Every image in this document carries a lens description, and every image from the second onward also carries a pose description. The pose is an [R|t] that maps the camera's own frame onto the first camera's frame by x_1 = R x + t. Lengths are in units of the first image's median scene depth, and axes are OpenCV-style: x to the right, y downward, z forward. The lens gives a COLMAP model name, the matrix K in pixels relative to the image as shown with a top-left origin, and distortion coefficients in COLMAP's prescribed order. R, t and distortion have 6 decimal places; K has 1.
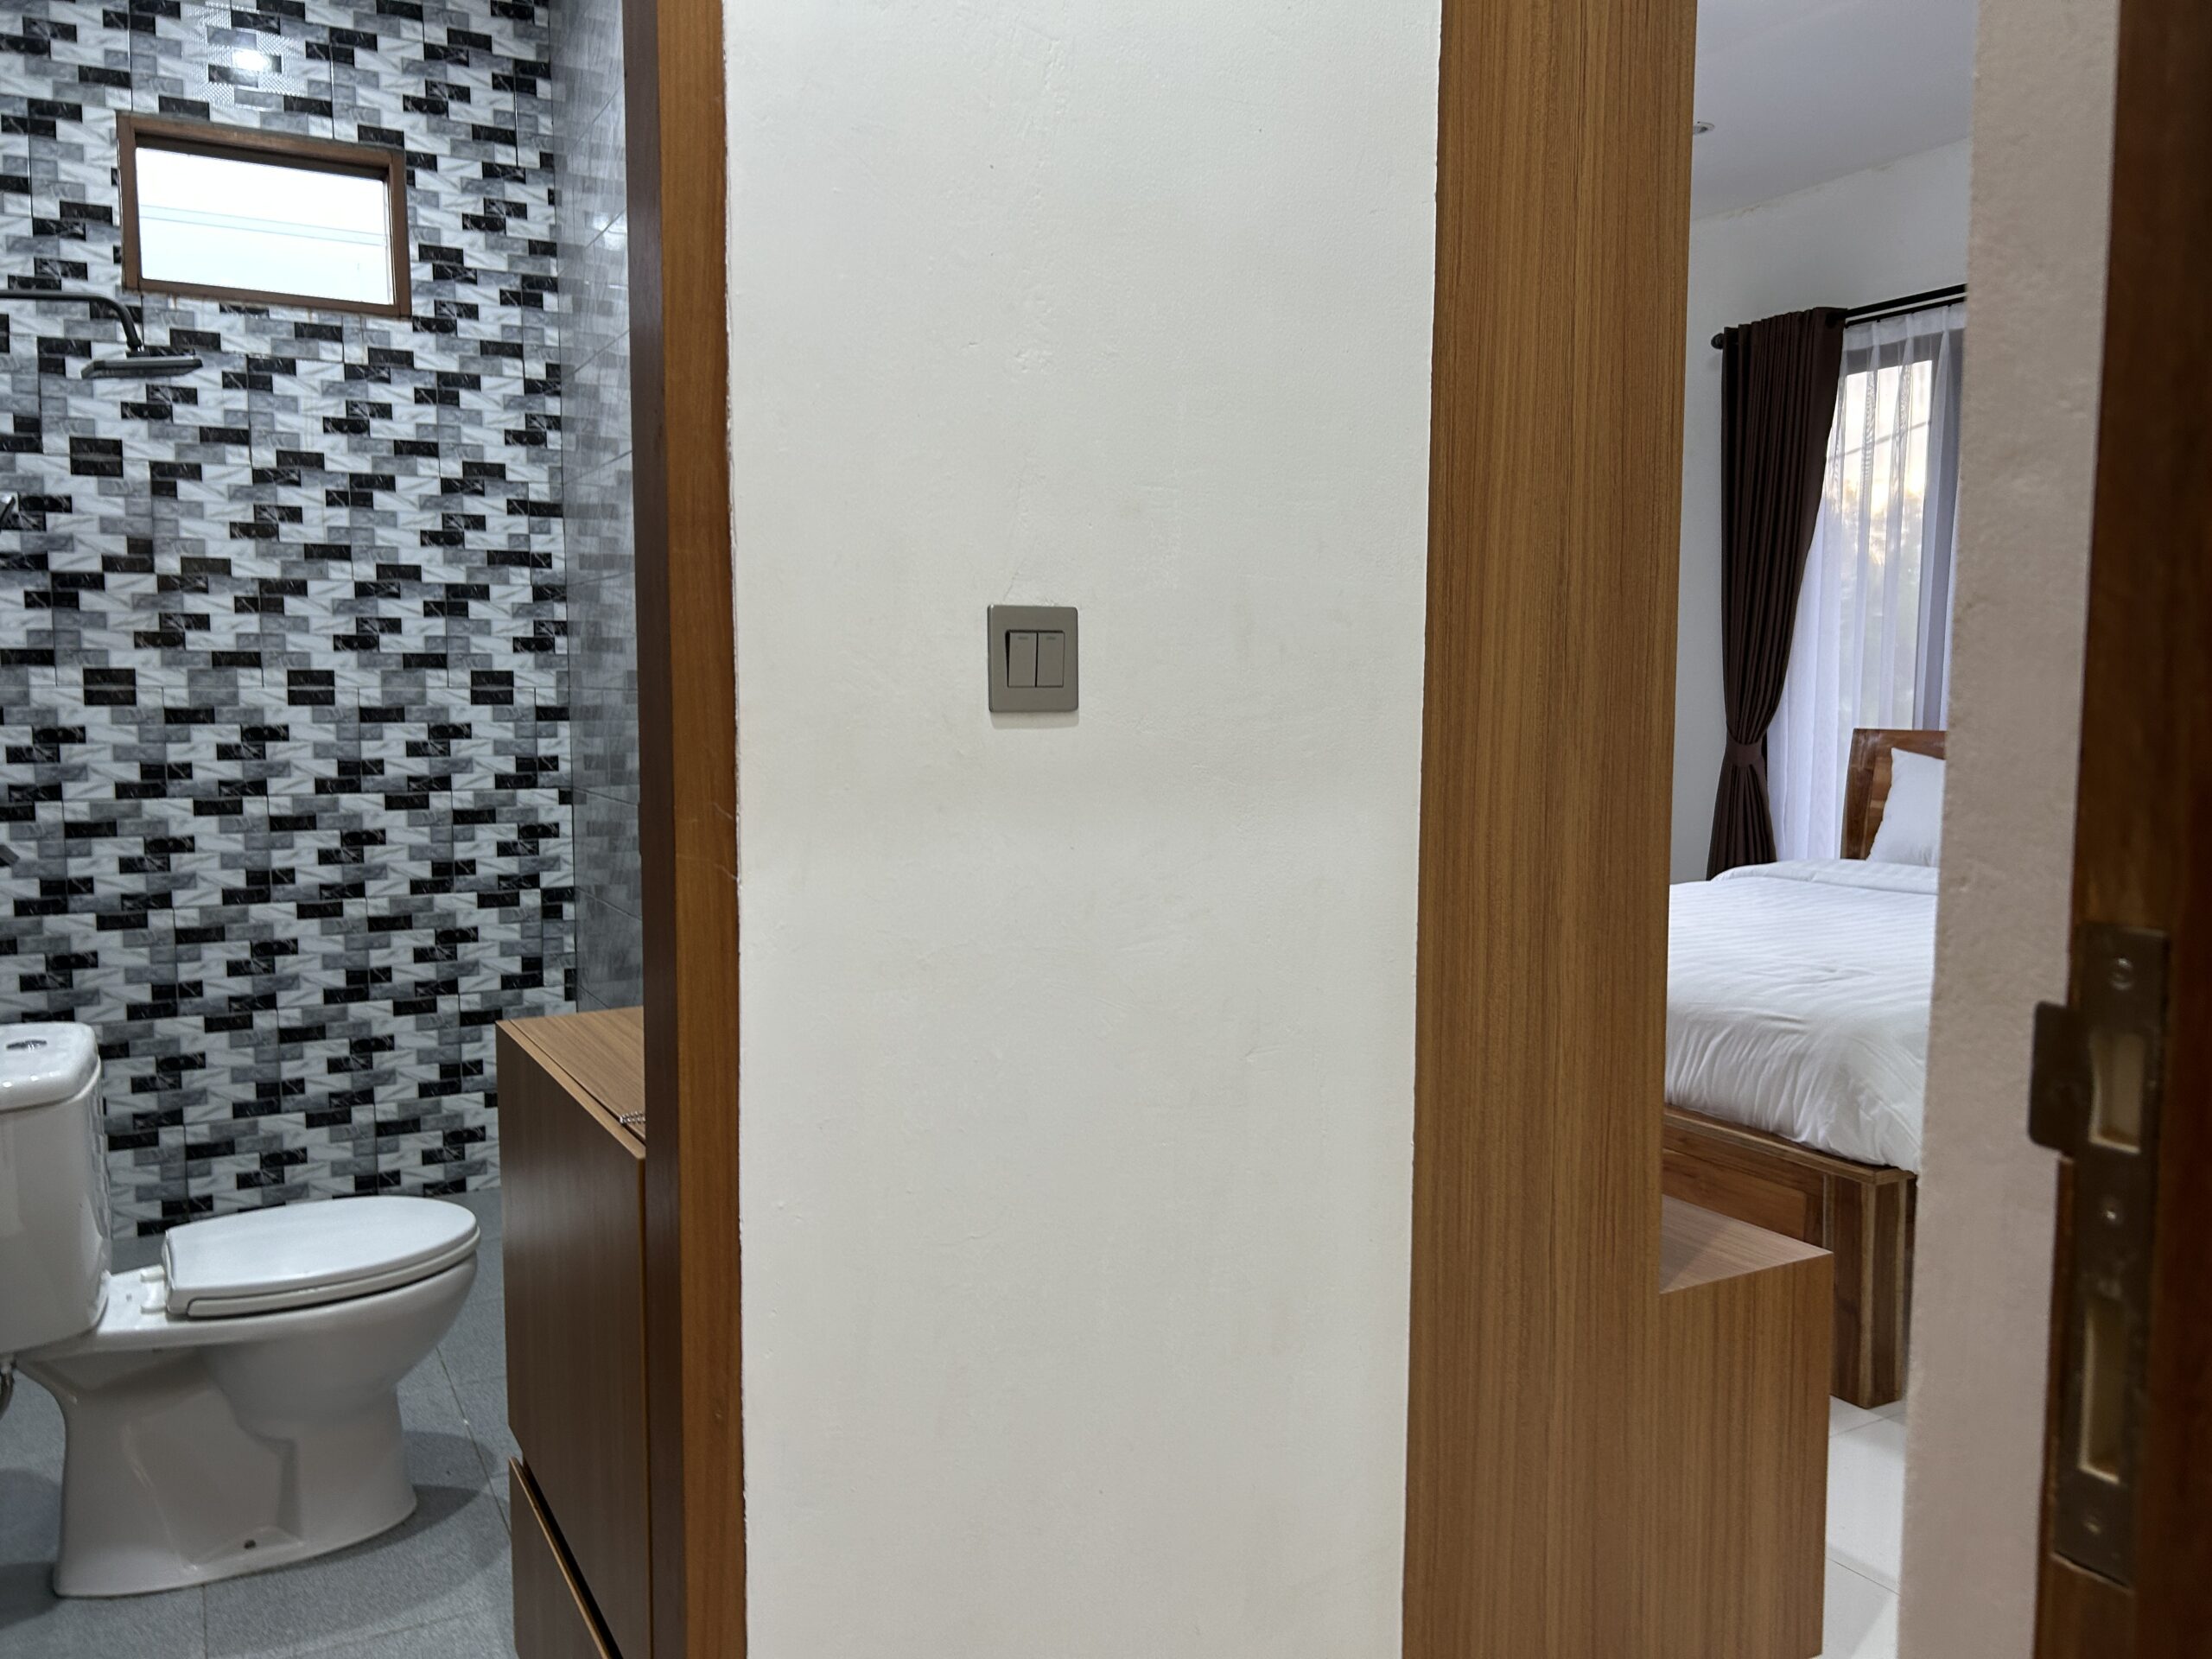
lens RADIAL K [[1704.2, 0, 1113.7], [0, 1704.2, 824.6], [0, 0, 1]] dist [0.084982, -0.005082]
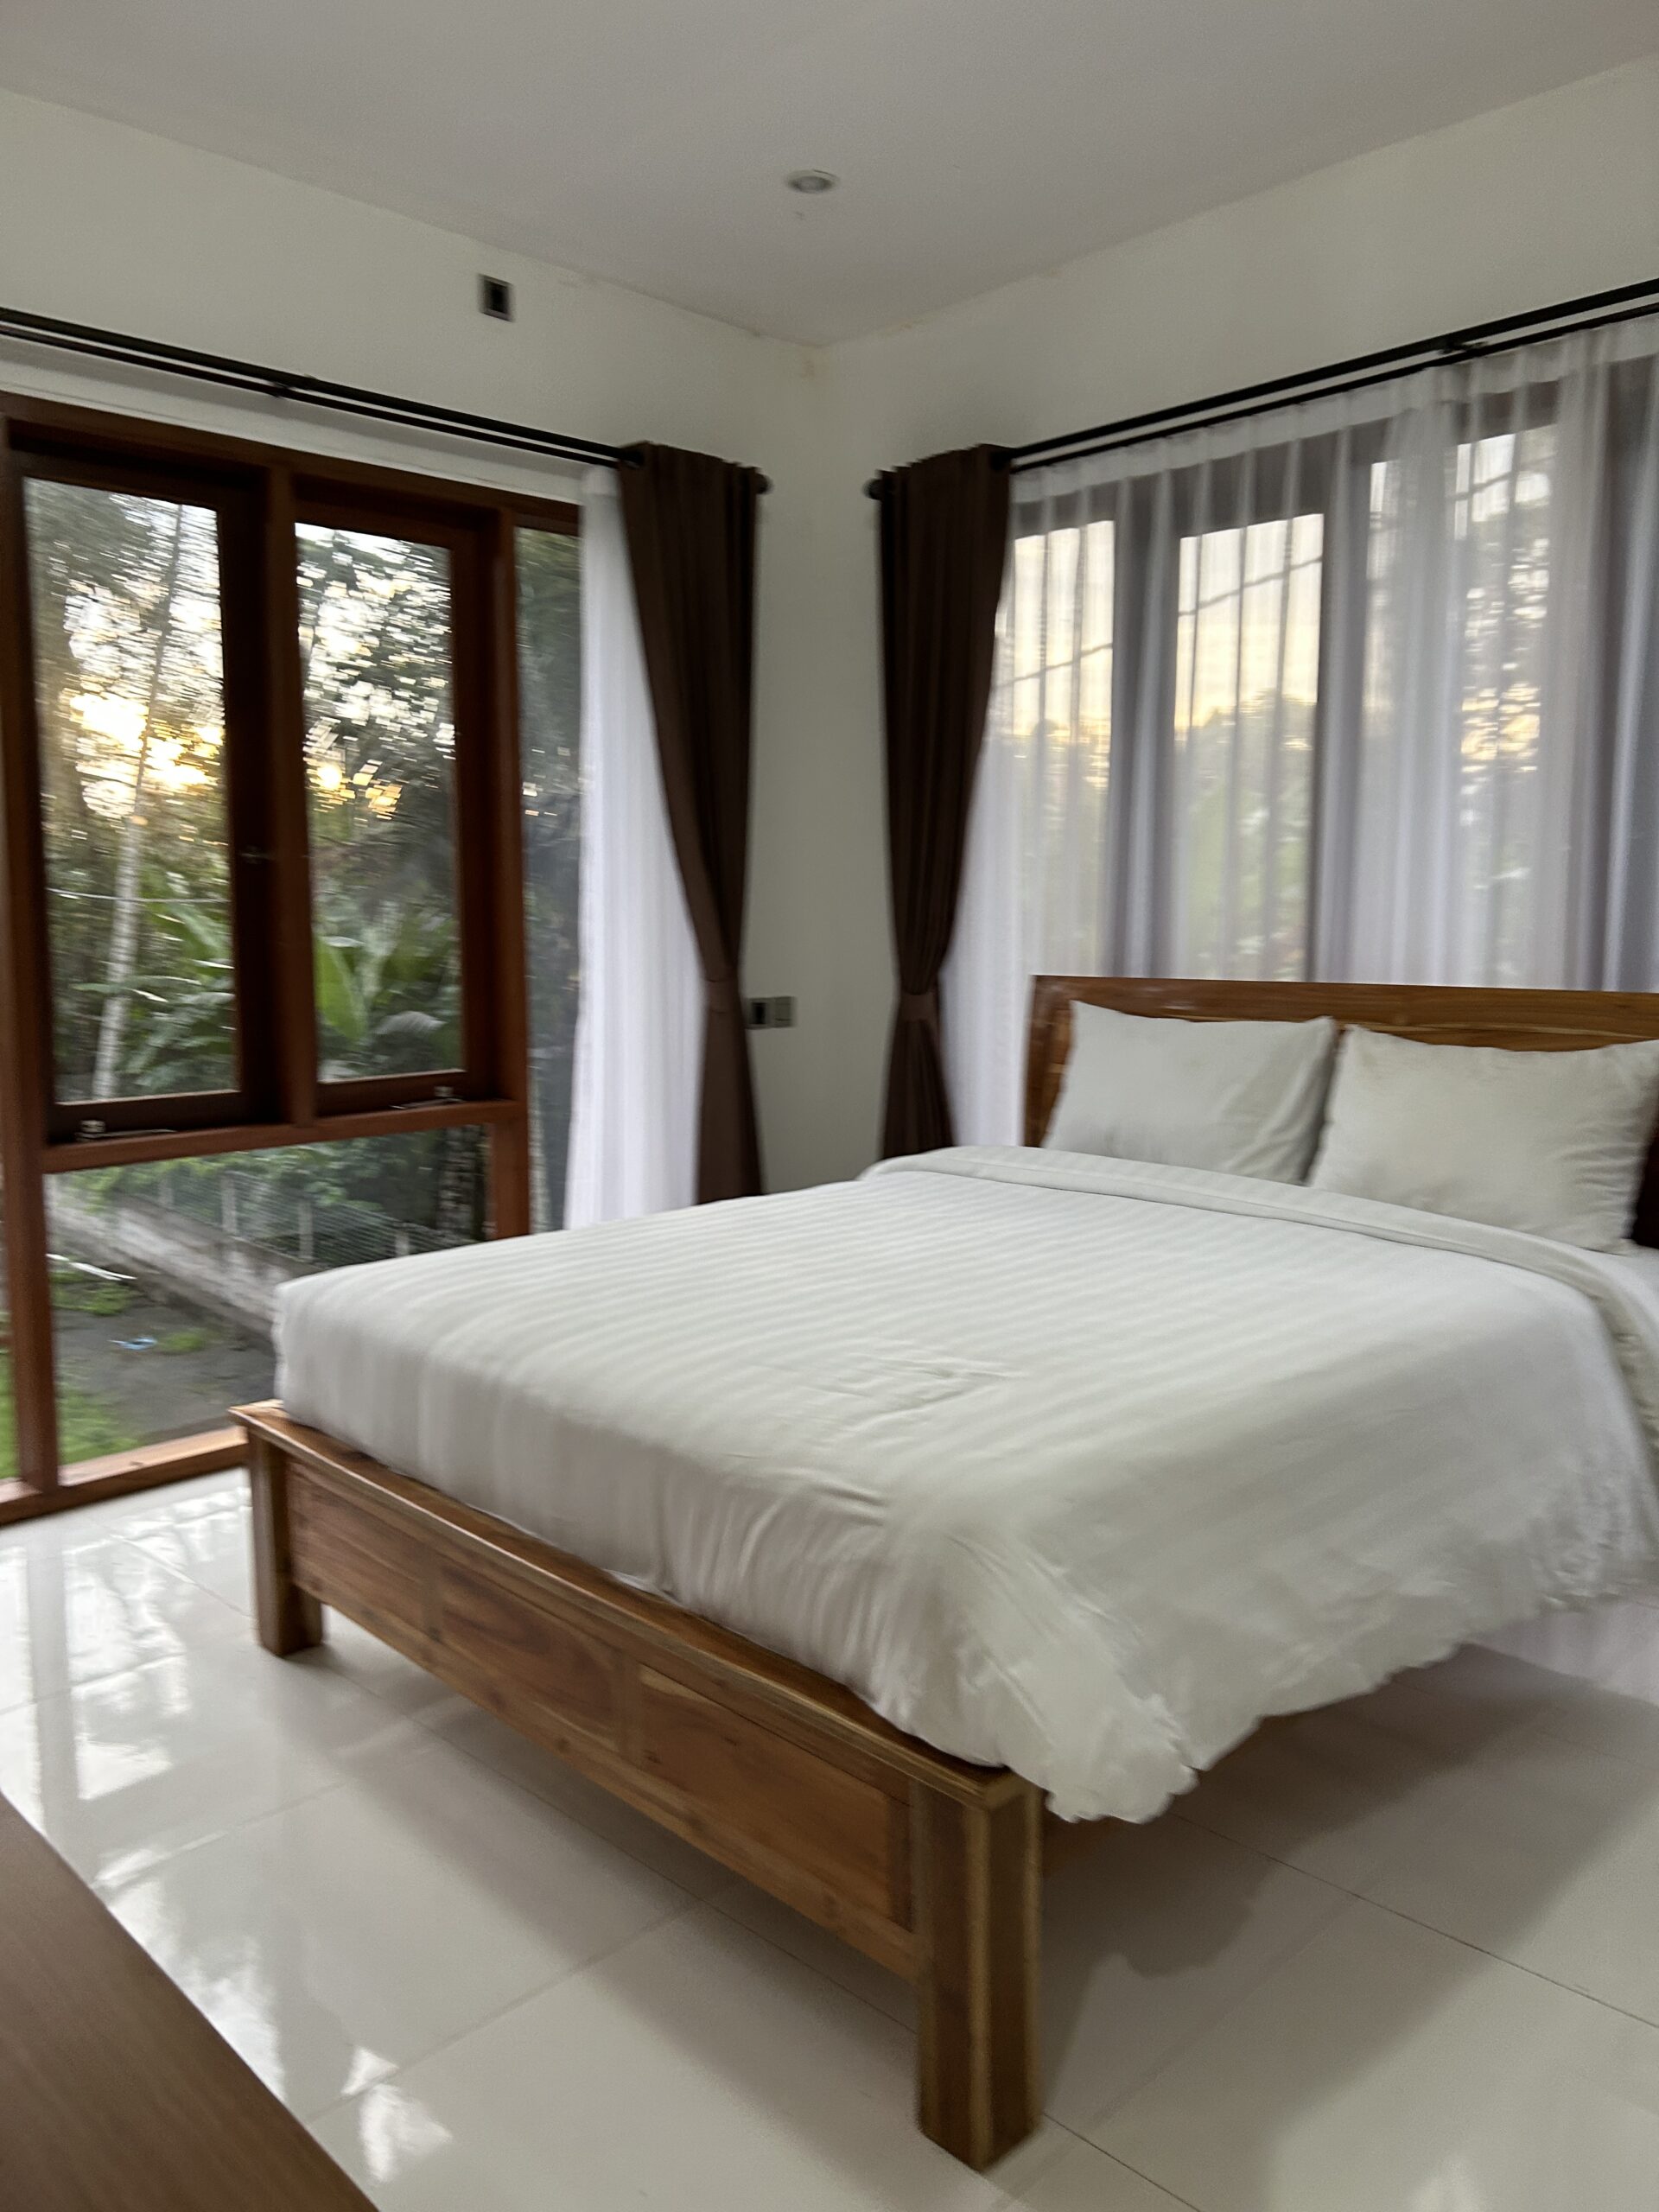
lens RADIAL K [[1704.2, 0, 822.6], [0, 1704.2, 1105.1], [0, 0, 1]] dist [0.084982, -0.005082]
pose [[0.969301, -0.029712, 0.244077, 0.153962], [0.022472, 0.999222, 0.032395, -0.025972], [-0.244849, -0.025915, 0.969215, 0.282935]]
